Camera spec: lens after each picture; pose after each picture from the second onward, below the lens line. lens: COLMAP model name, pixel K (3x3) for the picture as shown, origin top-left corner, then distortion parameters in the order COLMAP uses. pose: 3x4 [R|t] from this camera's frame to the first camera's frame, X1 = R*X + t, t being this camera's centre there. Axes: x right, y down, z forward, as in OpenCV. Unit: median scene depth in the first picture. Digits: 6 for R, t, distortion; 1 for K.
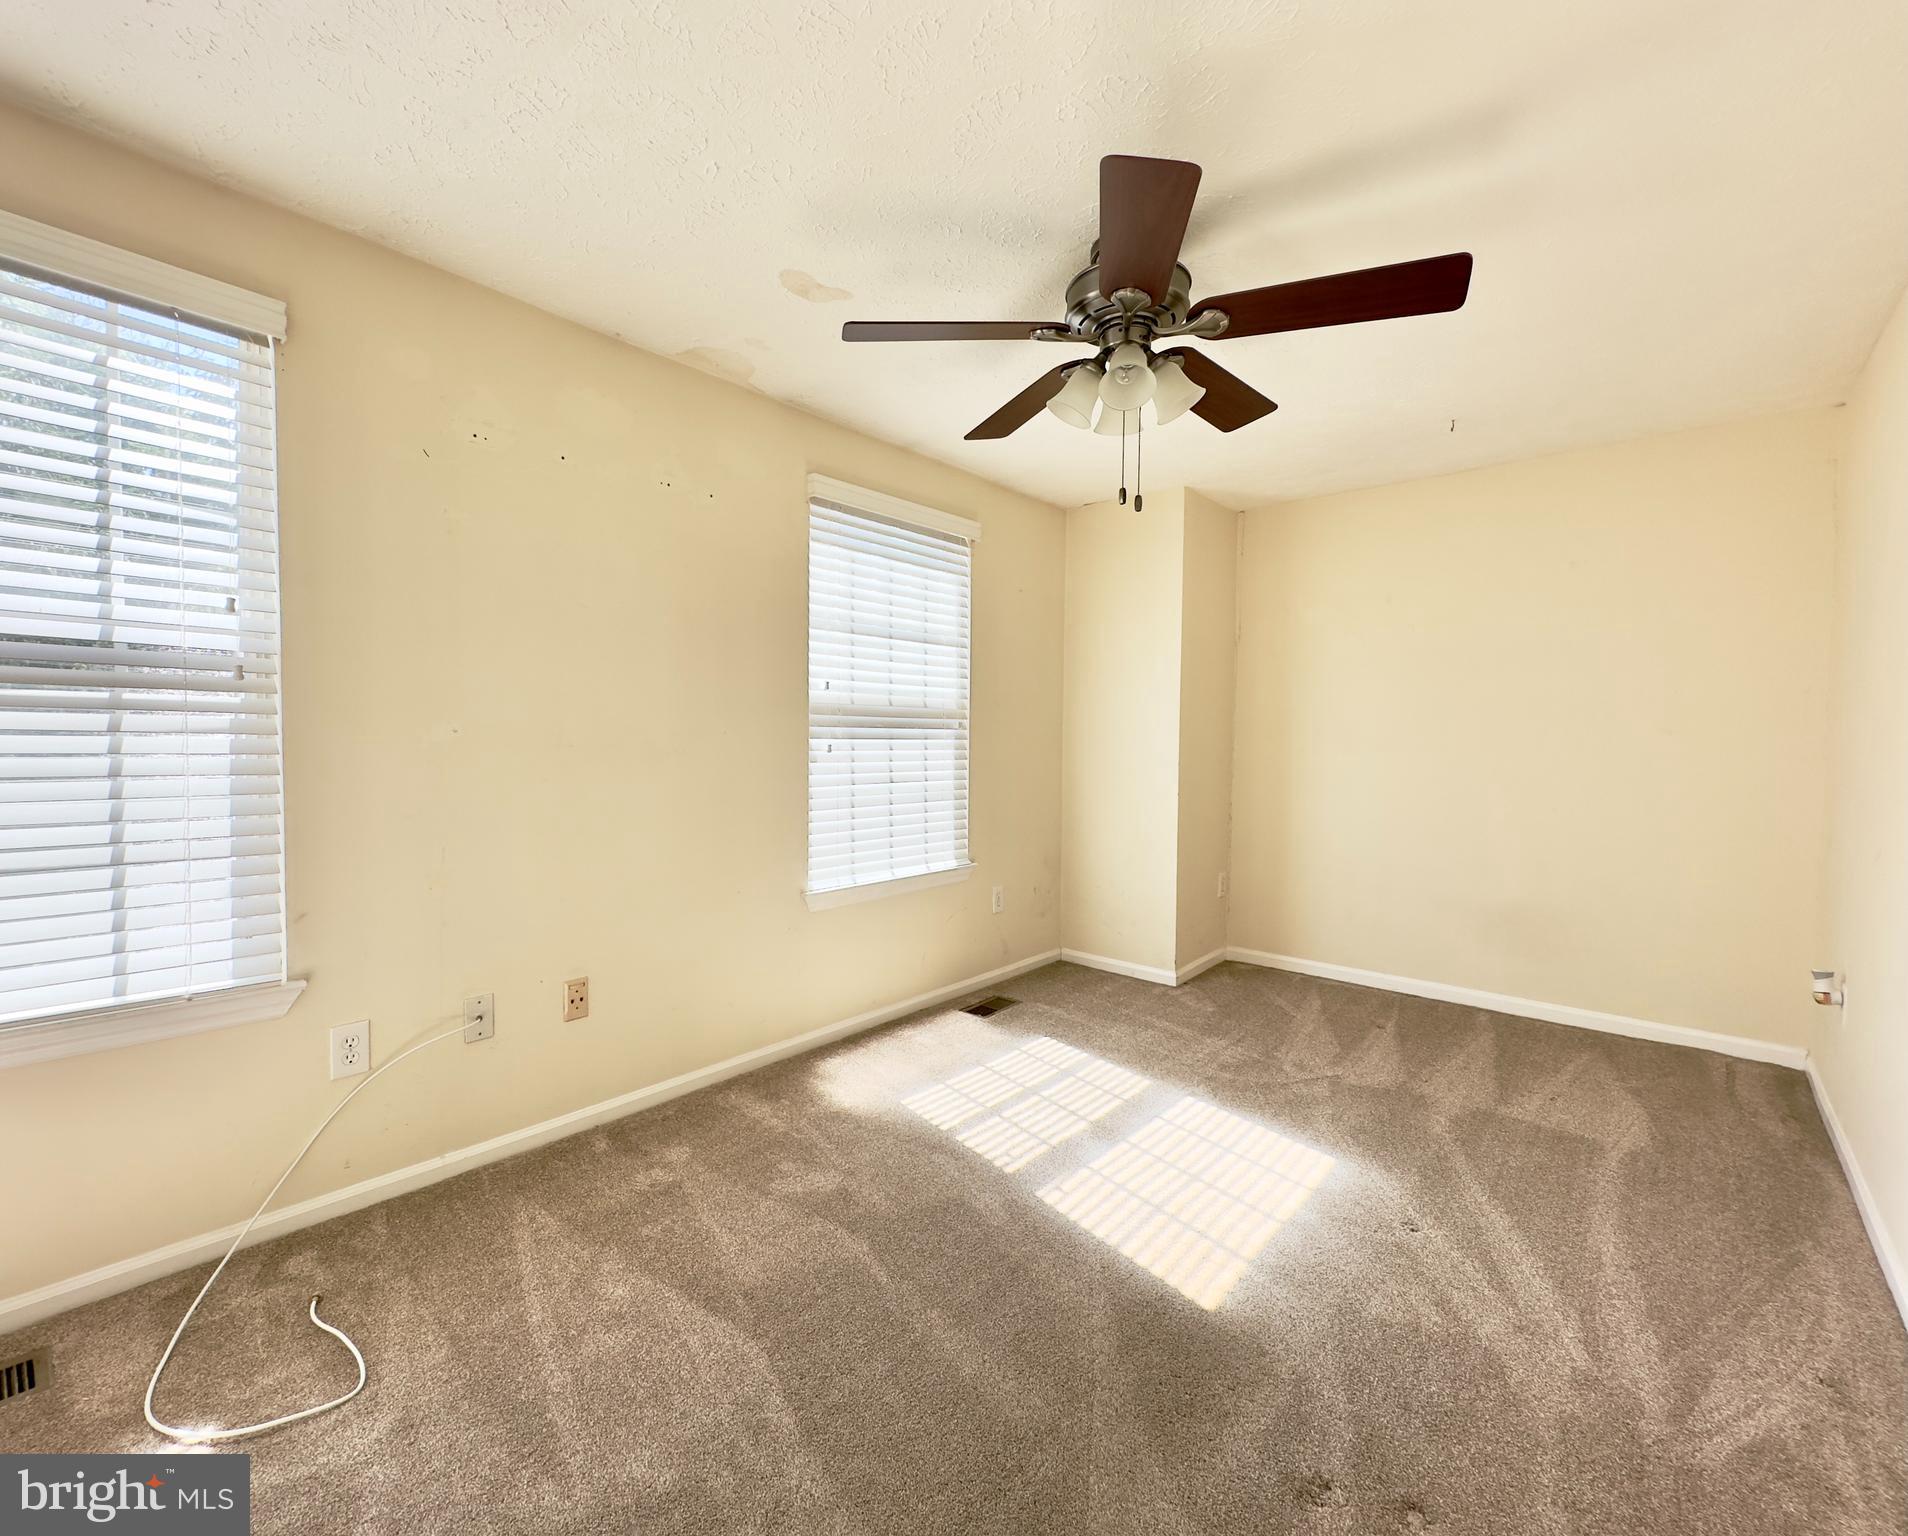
lens RADIAL K [[853.4, 0, 954.0], [0, 853.4, 768.0], [0, 0, 1]] dist [0.000745, -0.000393]
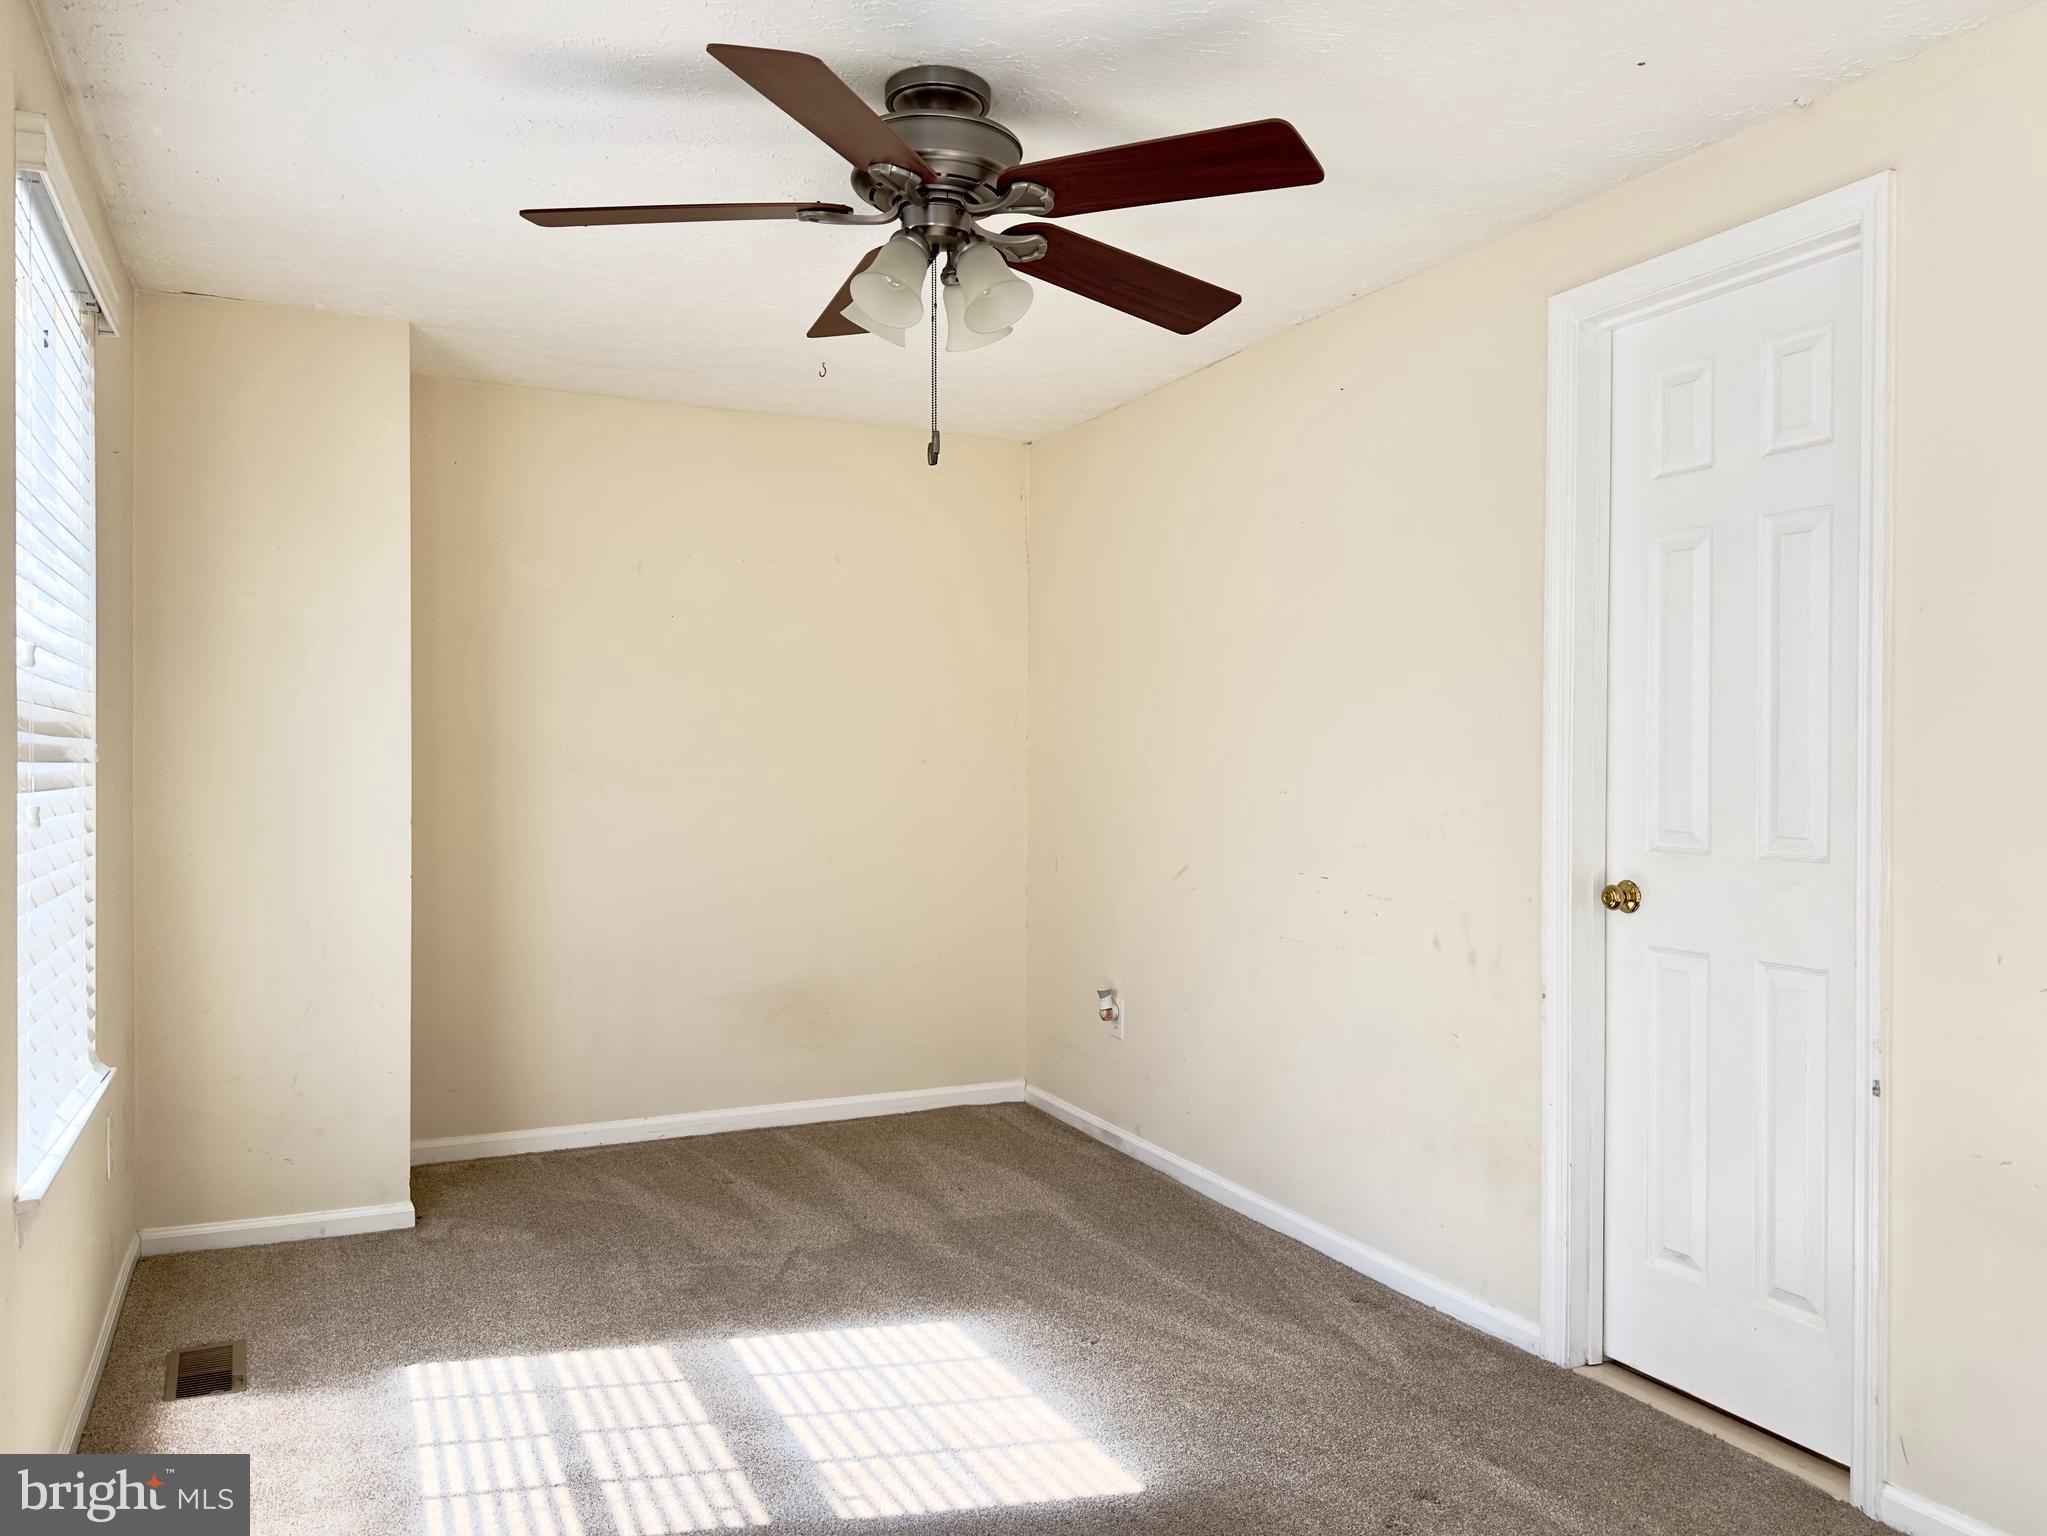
lens RADIAL K [[1499.0, 0, 1023.5], [0, 1499.0, 768.0], [0, 0, 1]] dist [0.085129, -0.175174]
pose [[0.398953, -0.018389, 0.916787, -0.629999], [0.042895, 0.999079, 0.001373, -0.037307], [-0.915968, 0.038777, 0.399374, 0.295999]]
